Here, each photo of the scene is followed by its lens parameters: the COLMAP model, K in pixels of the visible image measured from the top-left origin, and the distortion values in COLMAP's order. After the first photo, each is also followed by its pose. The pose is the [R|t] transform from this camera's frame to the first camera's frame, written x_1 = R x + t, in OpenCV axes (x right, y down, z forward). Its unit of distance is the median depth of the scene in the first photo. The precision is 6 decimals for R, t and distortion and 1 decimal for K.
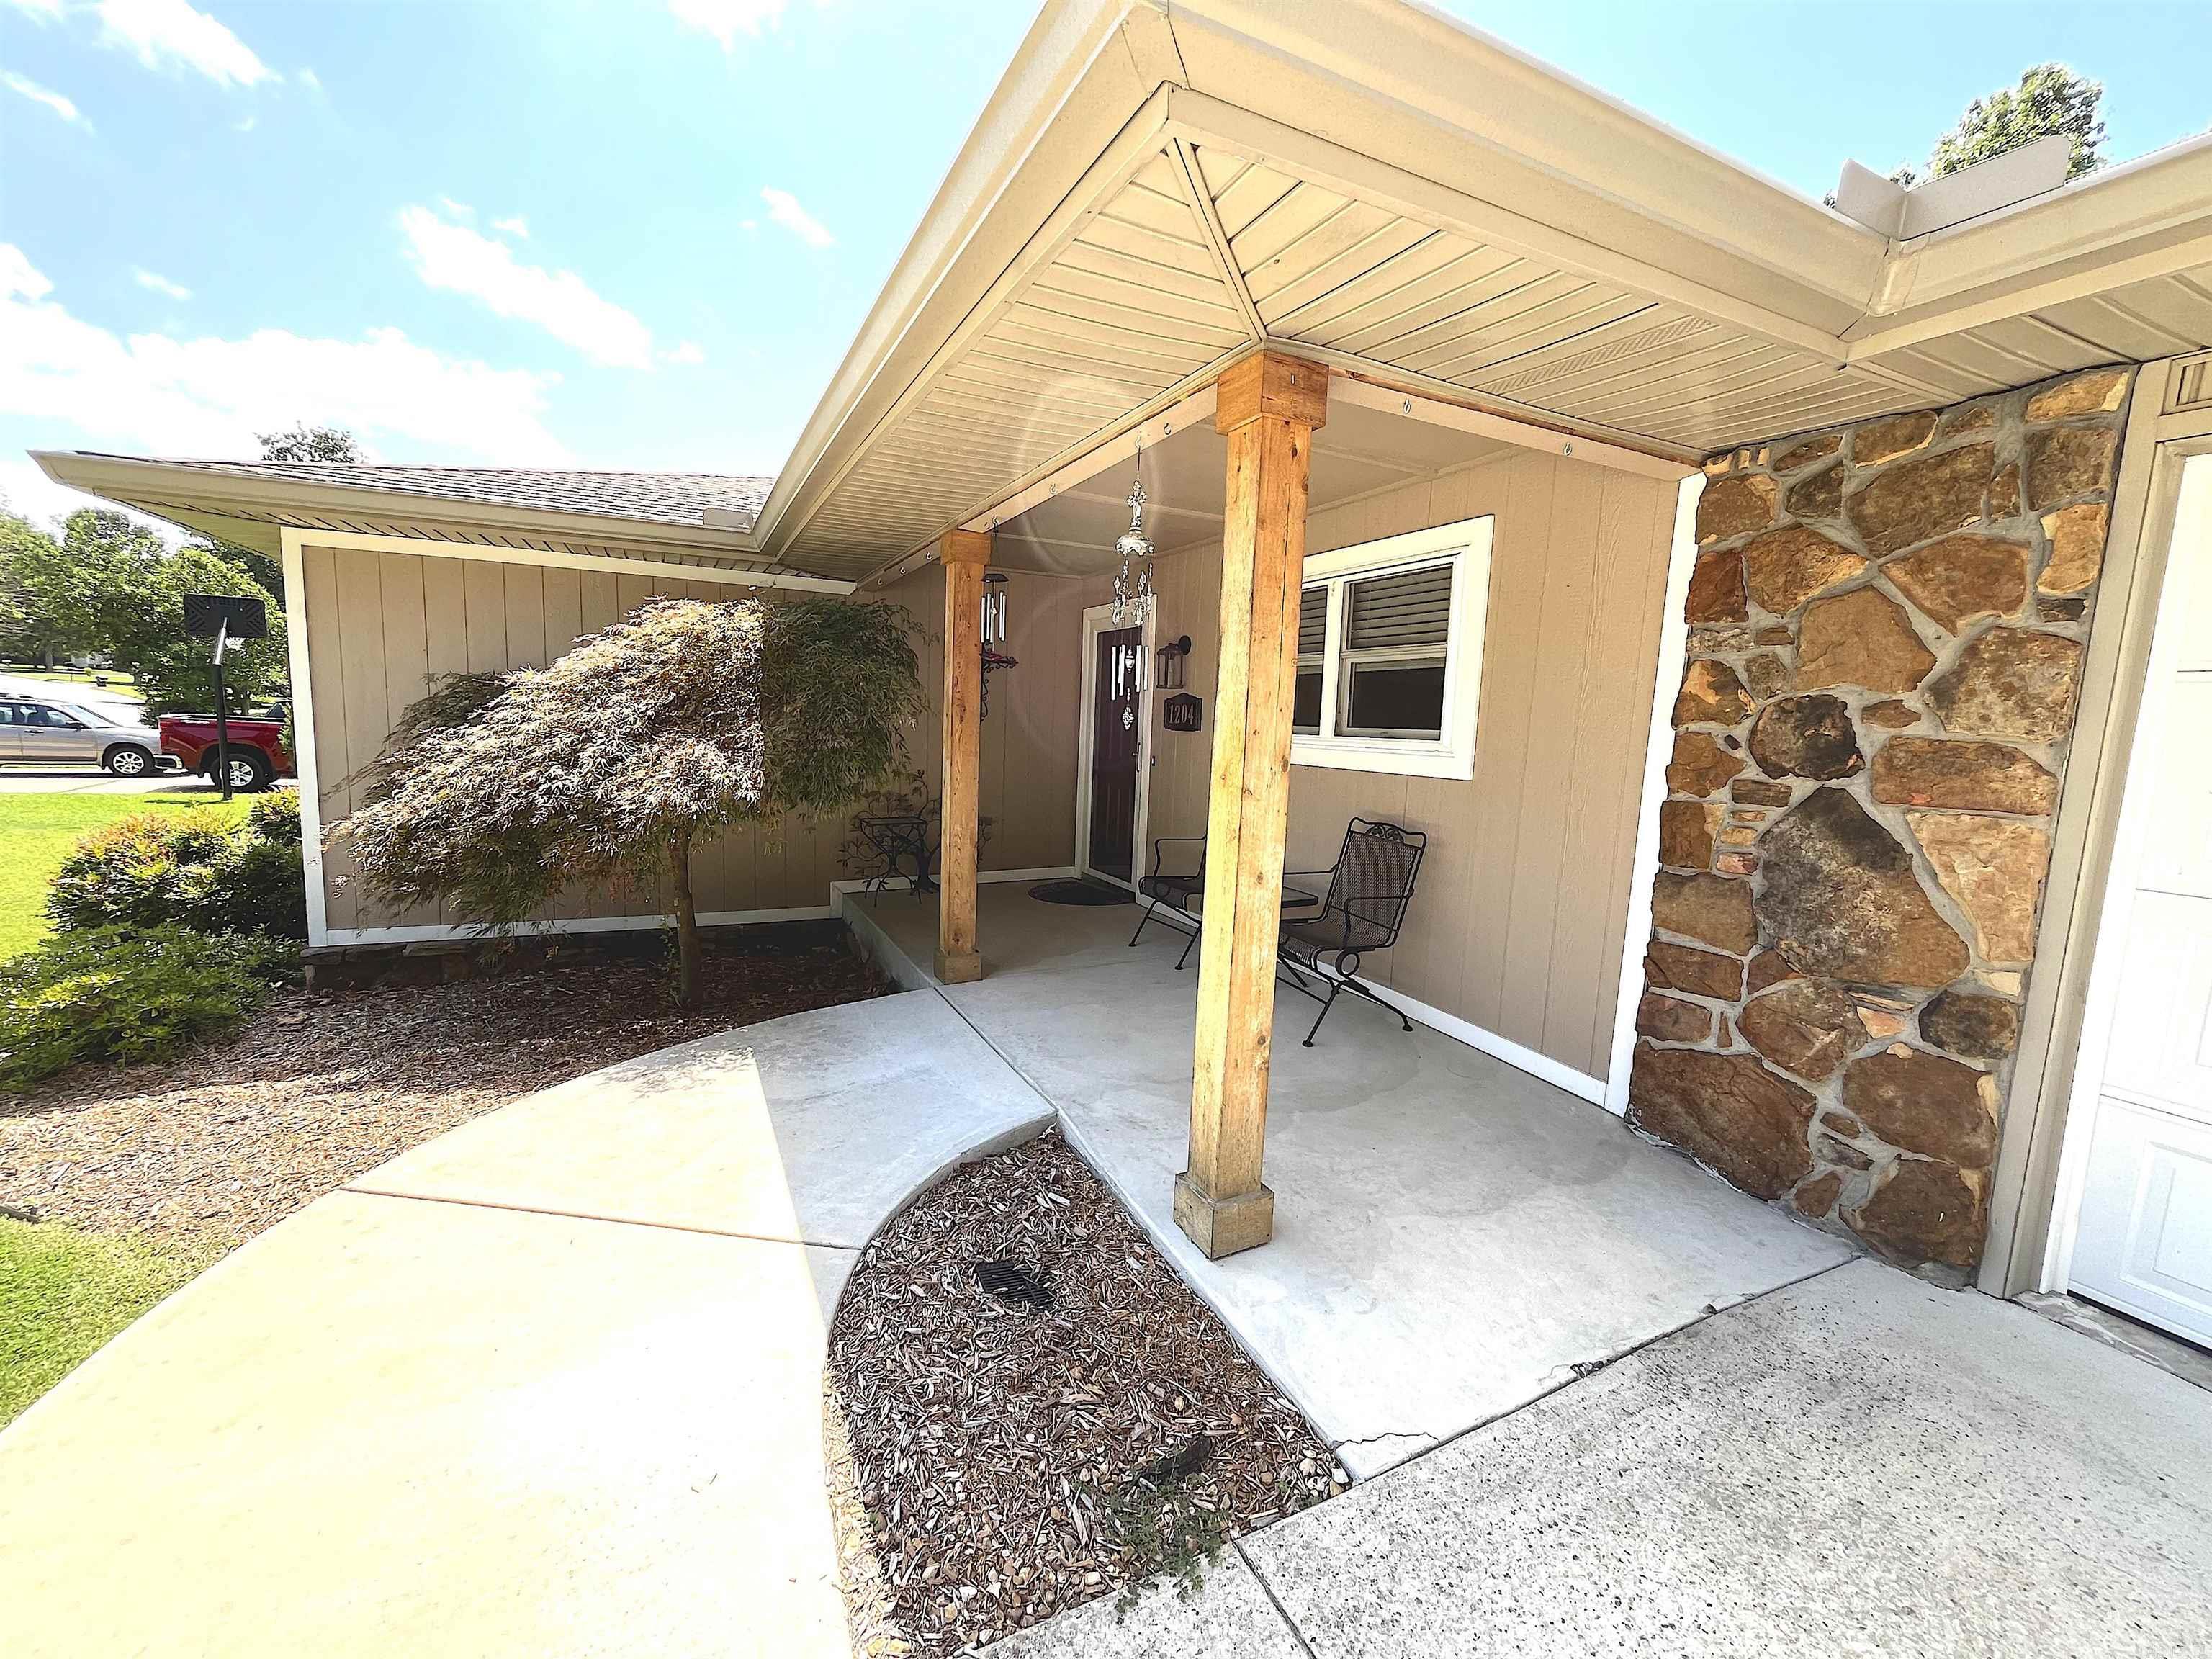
lens RADIAL K [[893.4, 0, 1097.7], [0, 893.4, 831.9], [0, 0, 1]] dist [-0.003879, -0.000376]
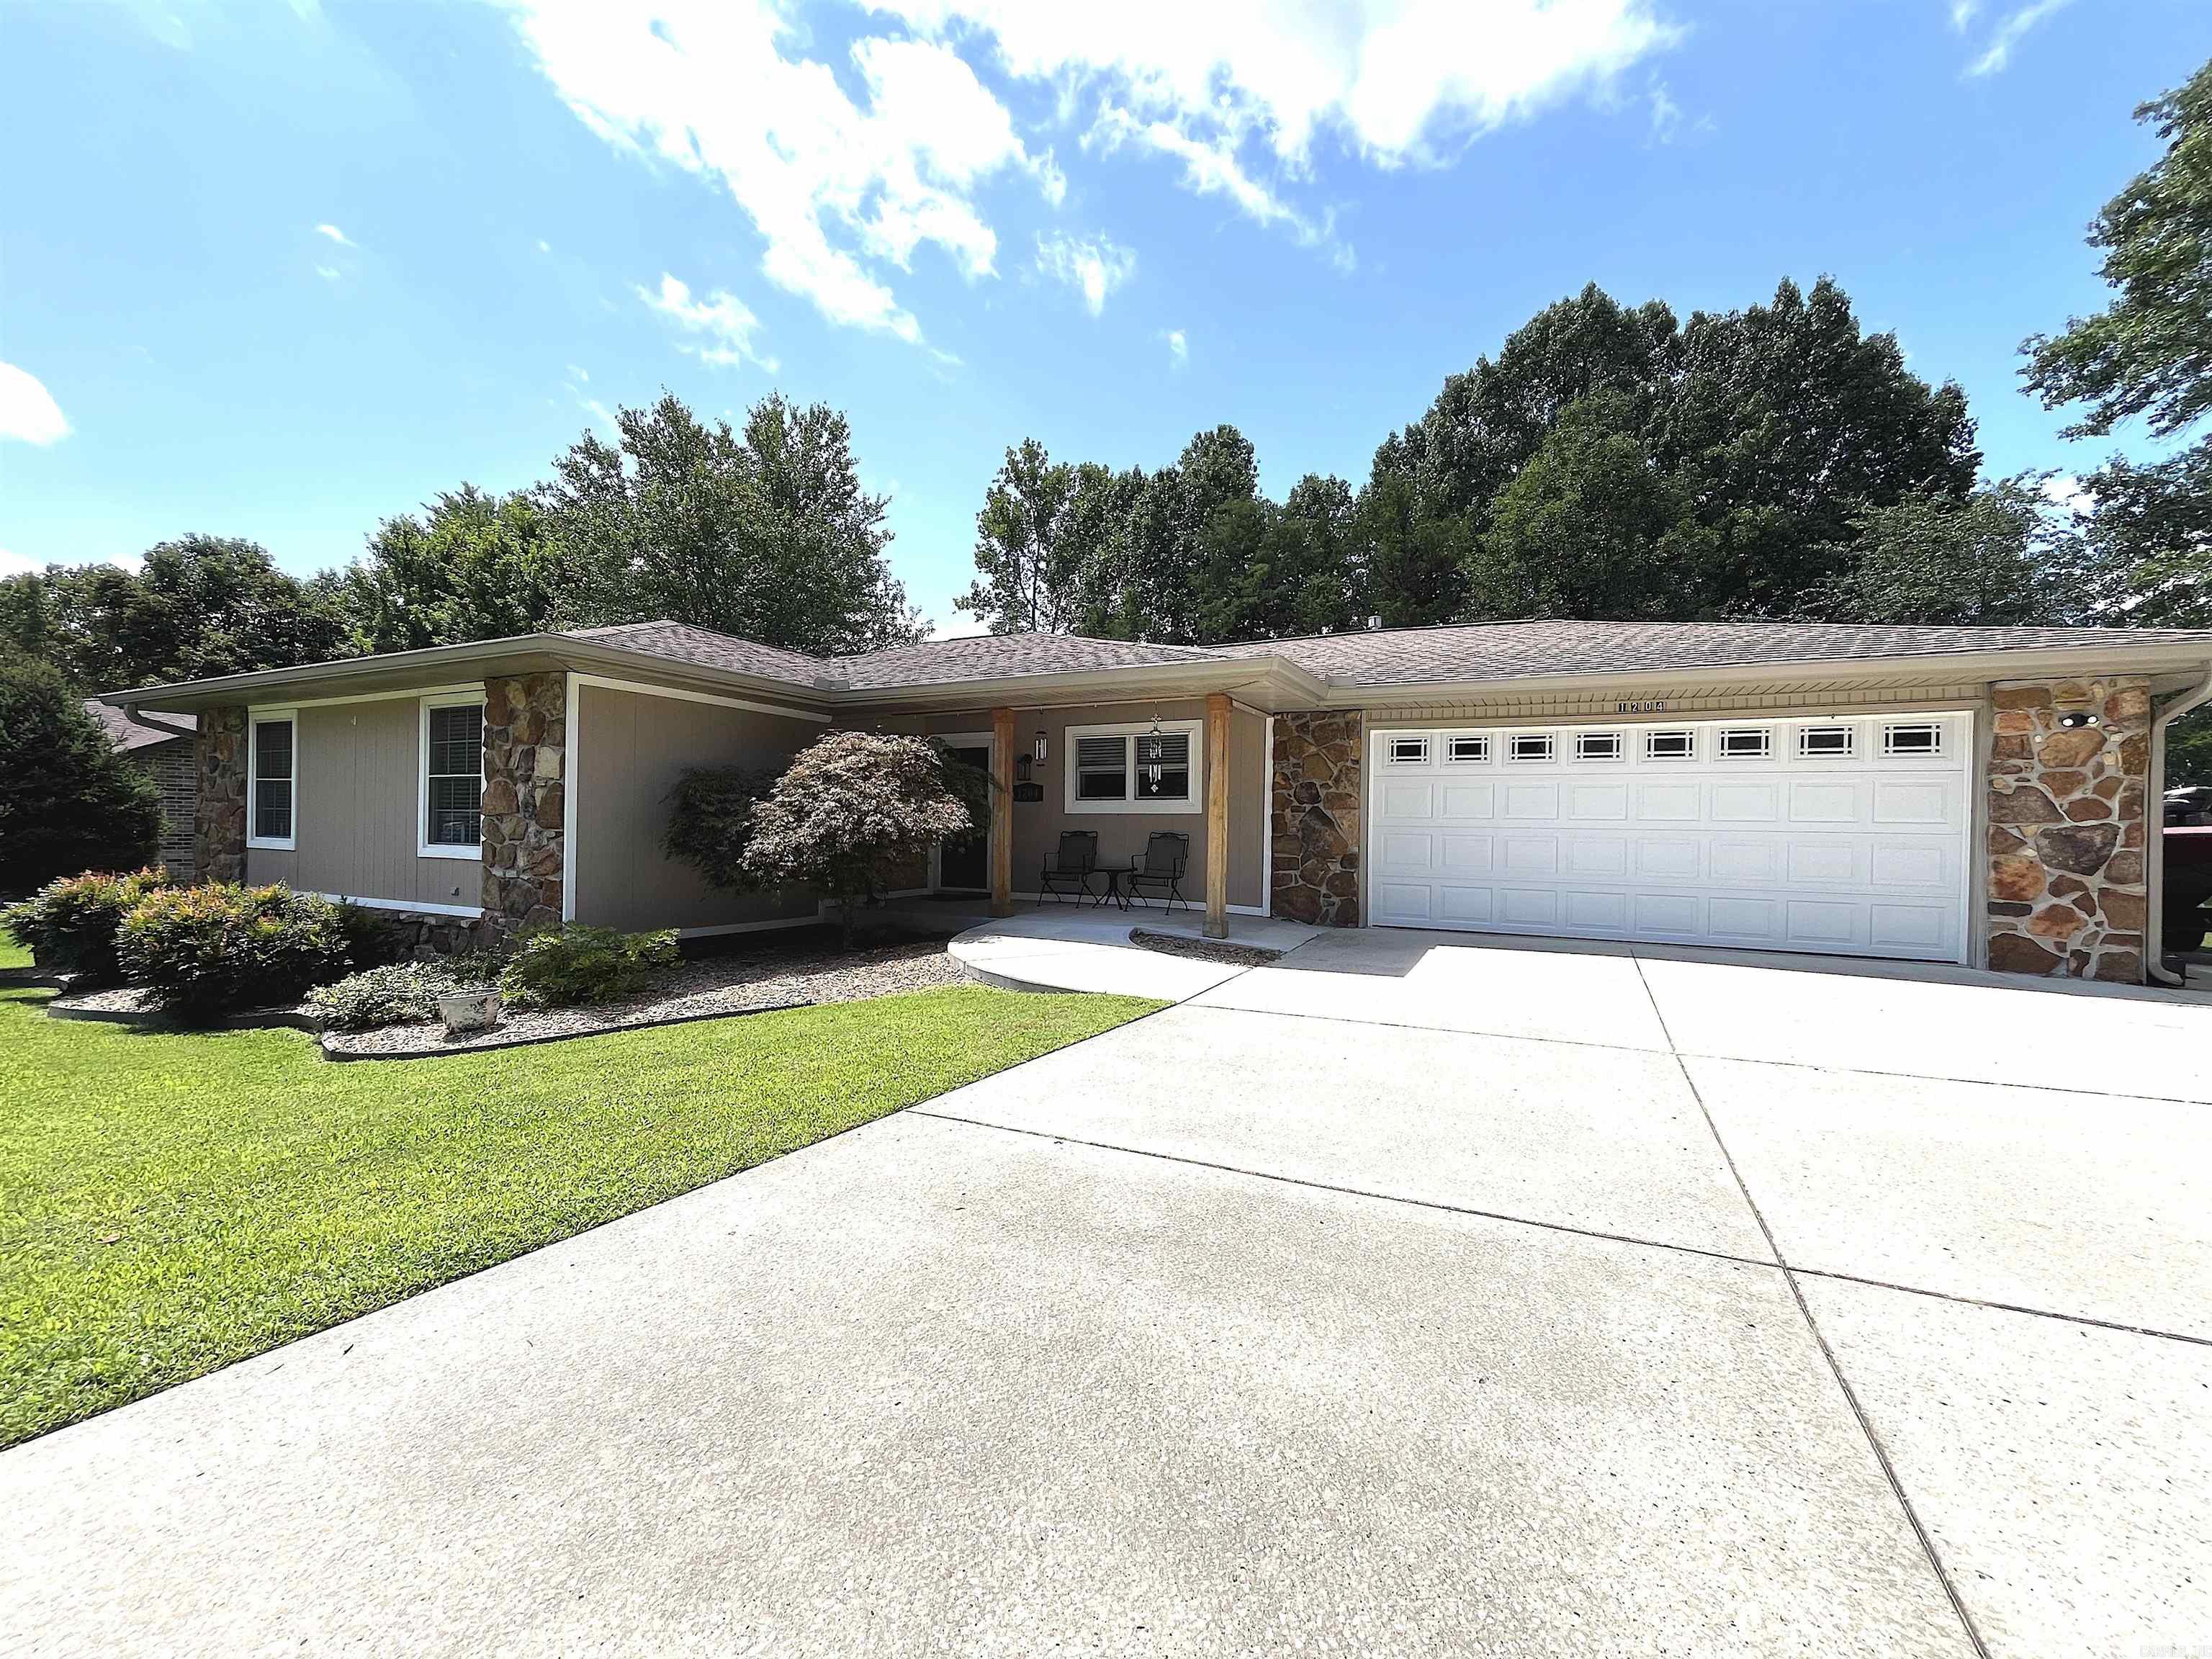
lens RADIAL K [[893.4, 0, 1107.7], [0, 893.4, 825.6], [0, 0, 1]] dist [-0.003879, -0.000376]
pose [[0.794756, -0.026612, 0.606346, -2.091381], [0.093413, 0.992498, -0.078879, 0.239947], [-0.599698, 0.119330, 0.791279, -1.399867]]
